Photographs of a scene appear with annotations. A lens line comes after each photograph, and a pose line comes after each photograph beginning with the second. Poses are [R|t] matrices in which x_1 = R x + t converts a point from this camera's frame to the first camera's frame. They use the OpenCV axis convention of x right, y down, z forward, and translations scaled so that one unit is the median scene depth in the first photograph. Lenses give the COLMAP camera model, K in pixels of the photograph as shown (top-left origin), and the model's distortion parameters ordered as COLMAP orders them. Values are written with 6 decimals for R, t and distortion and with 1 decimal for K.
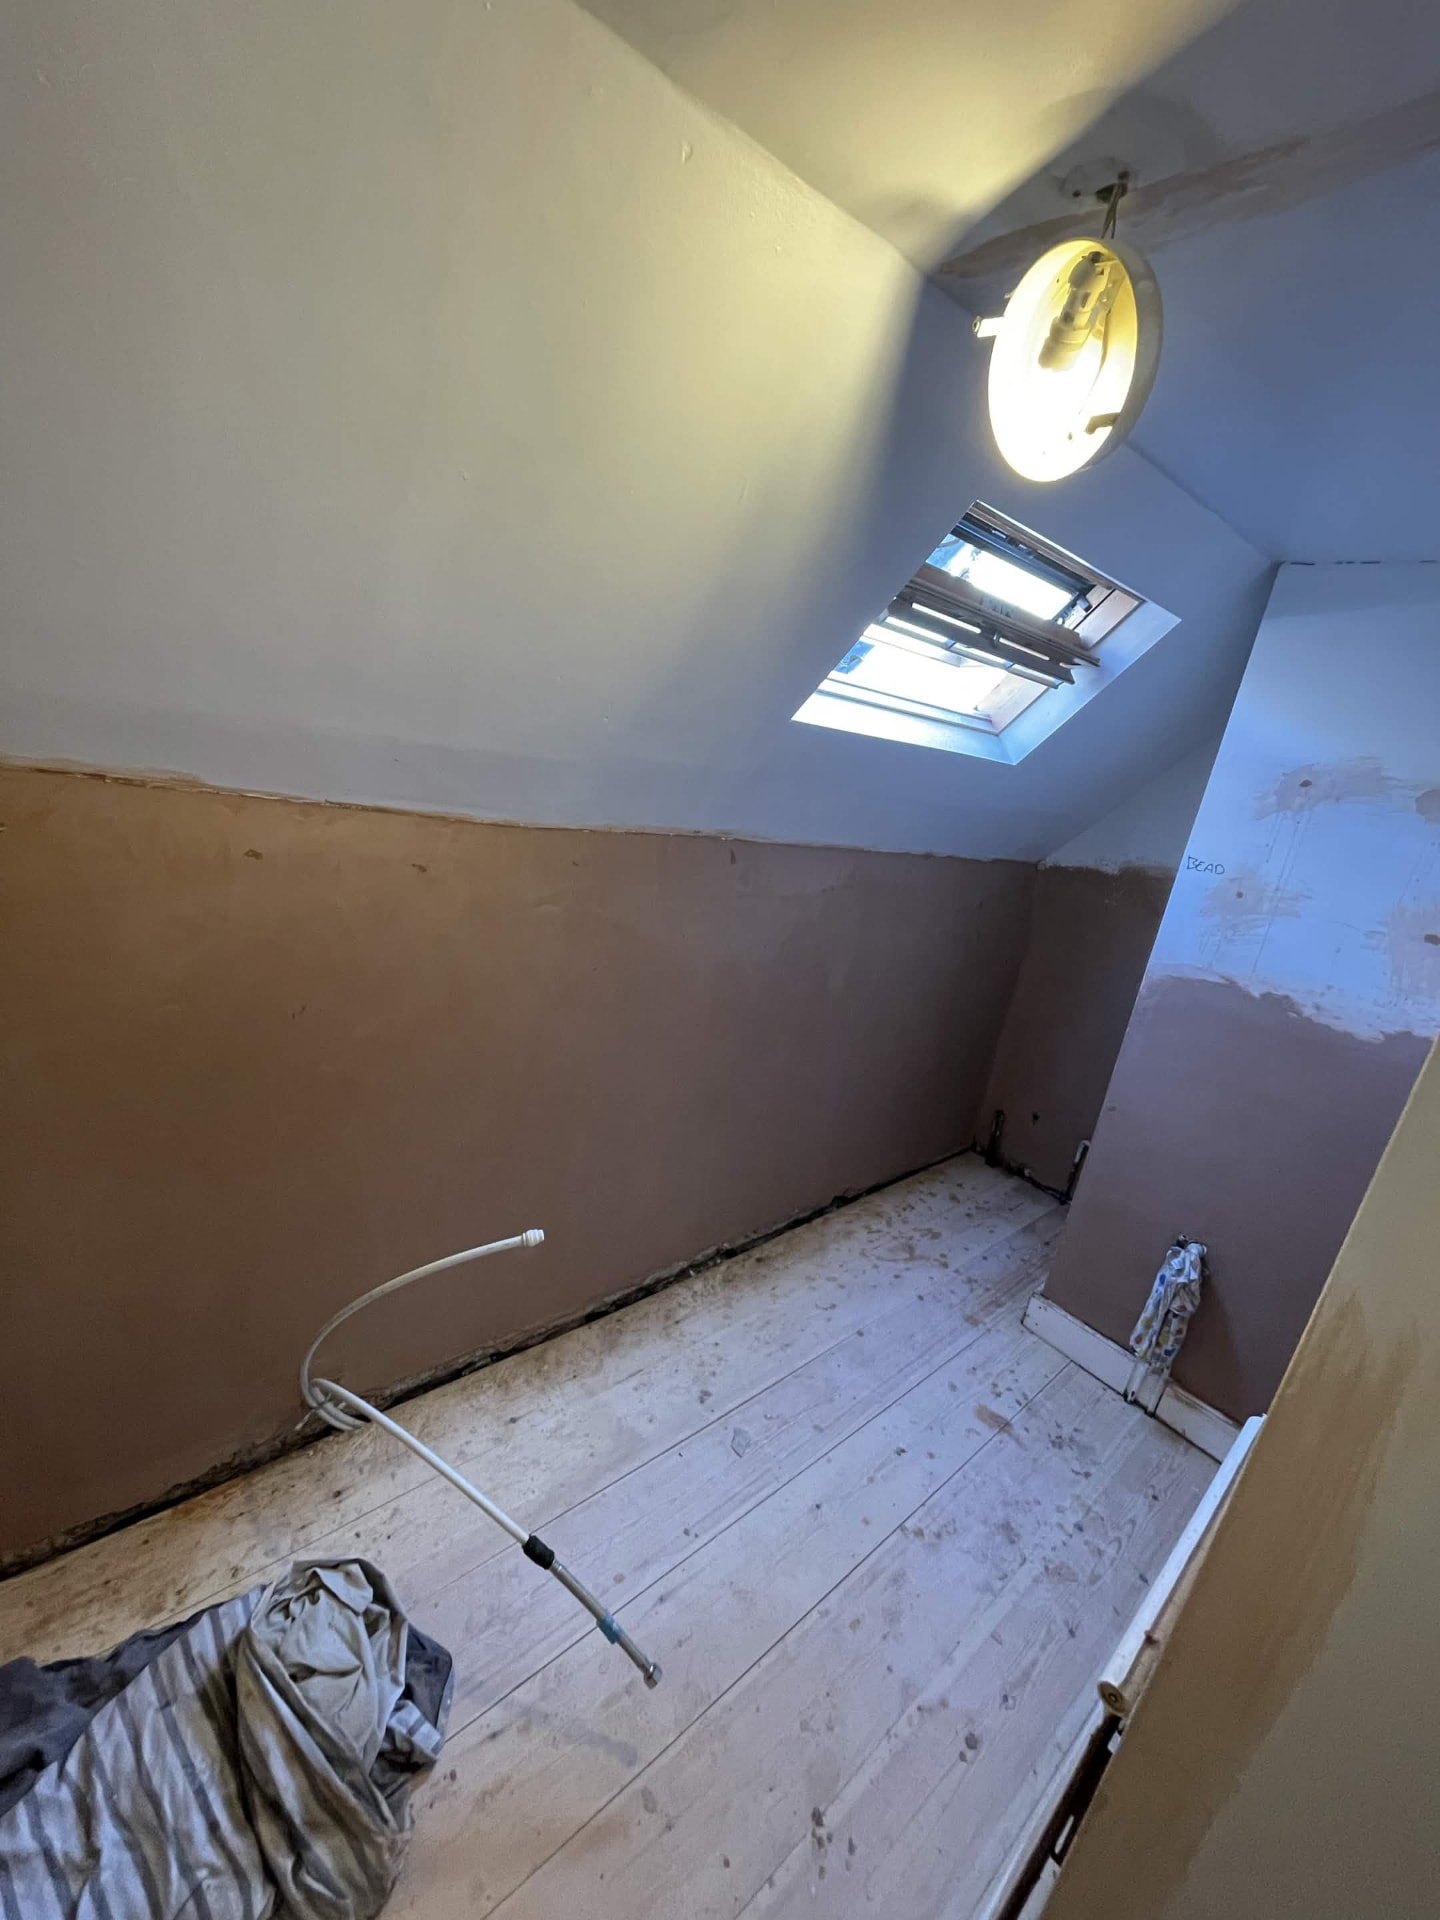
lens RADIAL K [[772.2, 0, 710.2], [0, 772.2, 958.2], [0, 0, 1]] dist [0.000782, 0.000188]
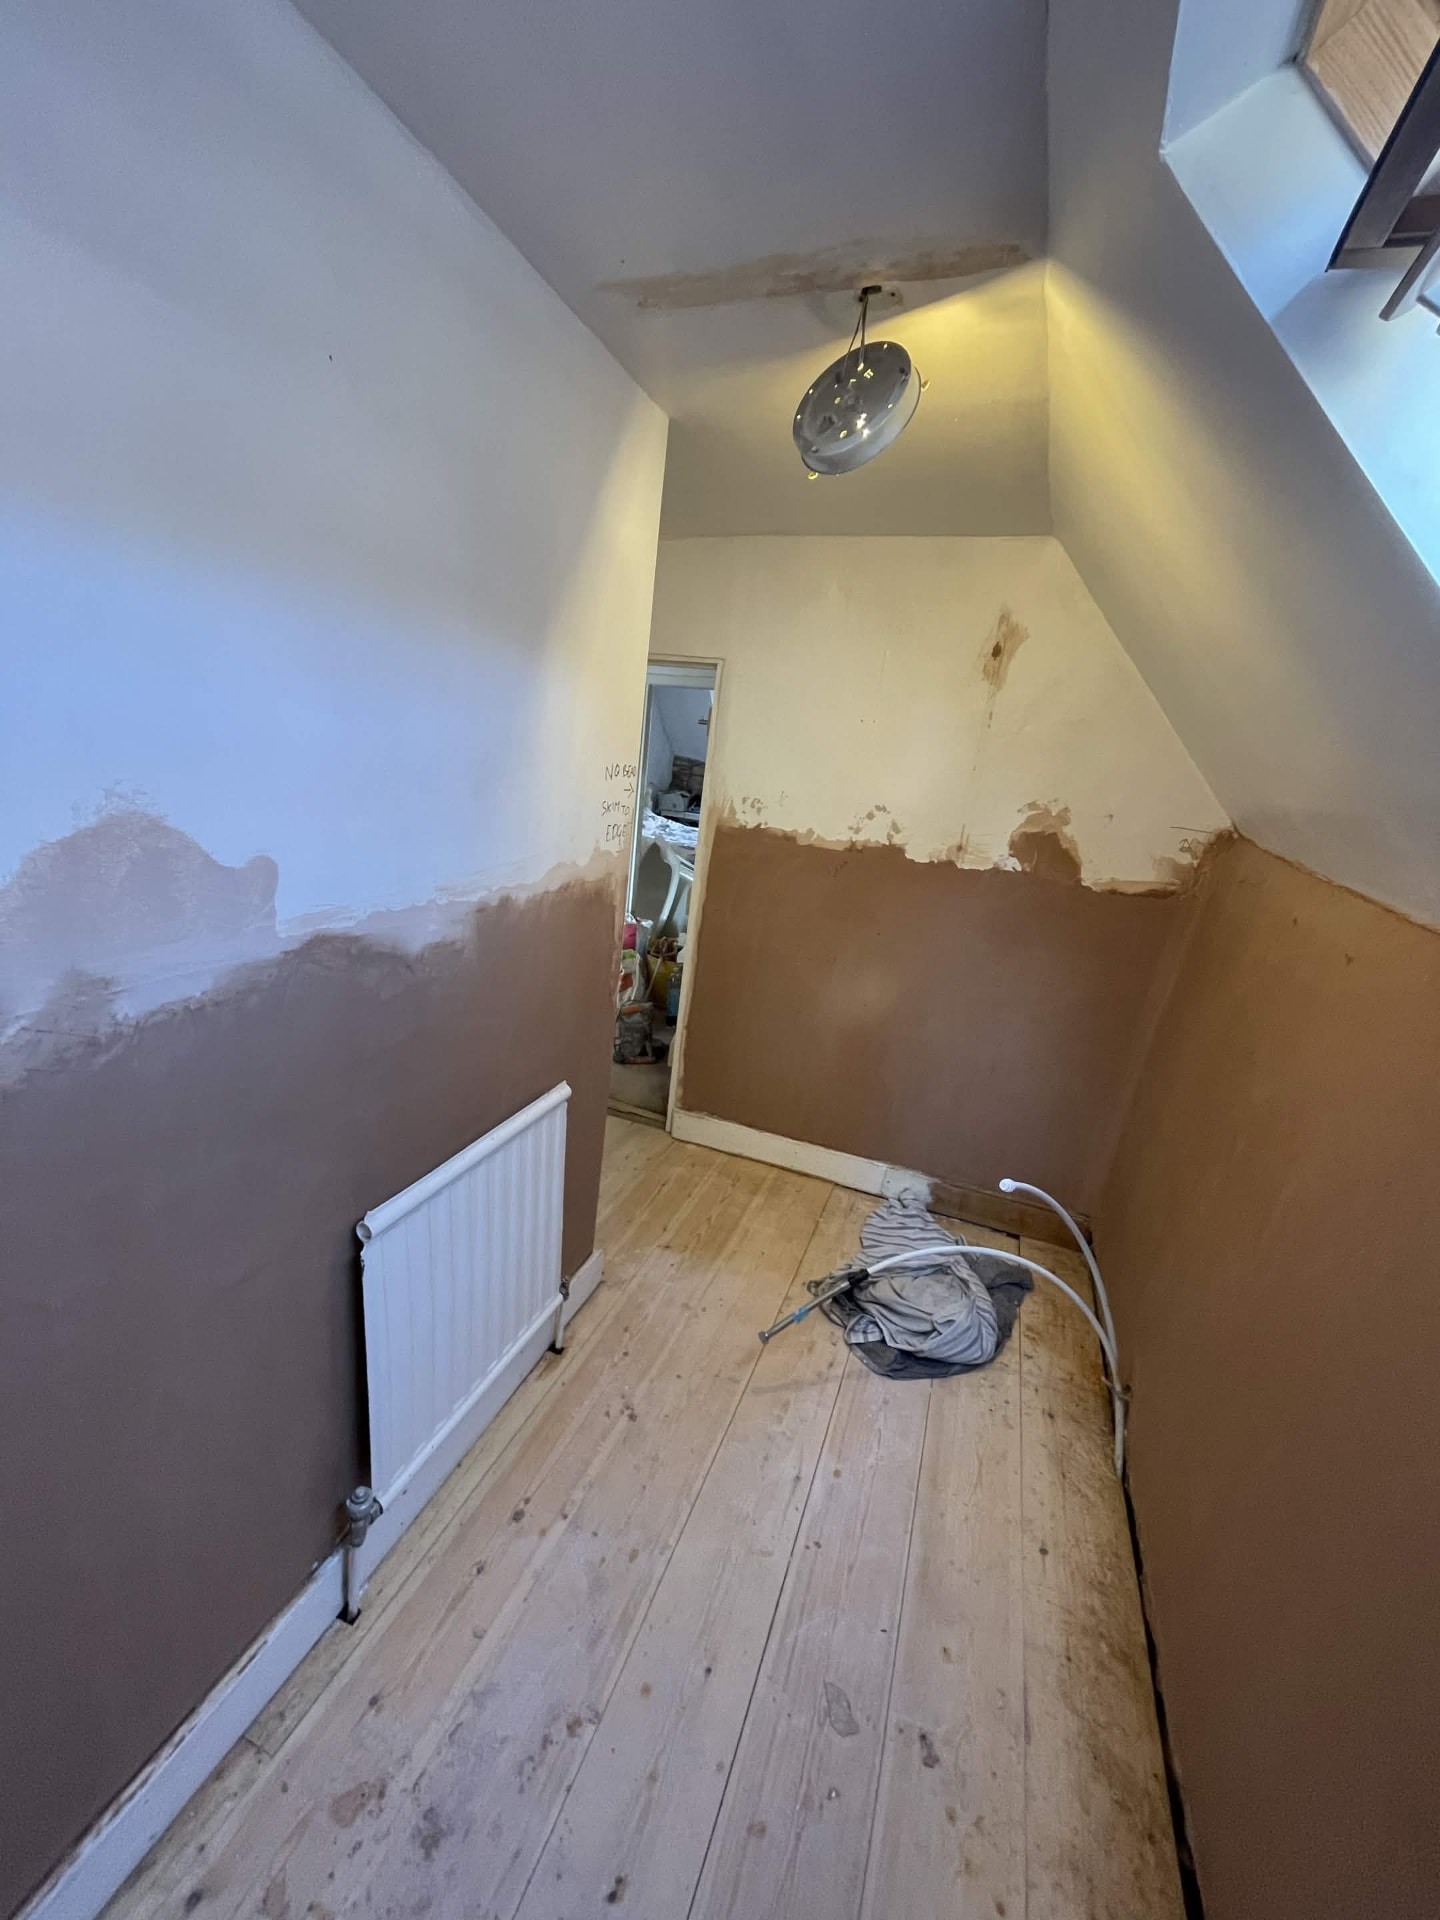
lens RADIAL K [[772.2, 0, 710.2], [0, 772.2, 958.2], [0, 0, 1]] dist [0.000782, 0.000188]
pose [[-0.850980, -0.128794, -0.509161, 0.713247], [-0.369314, 0.836037, 0.405770, -0.208701], [0.373417, 0.533343, -0.759016, 1.399161]]
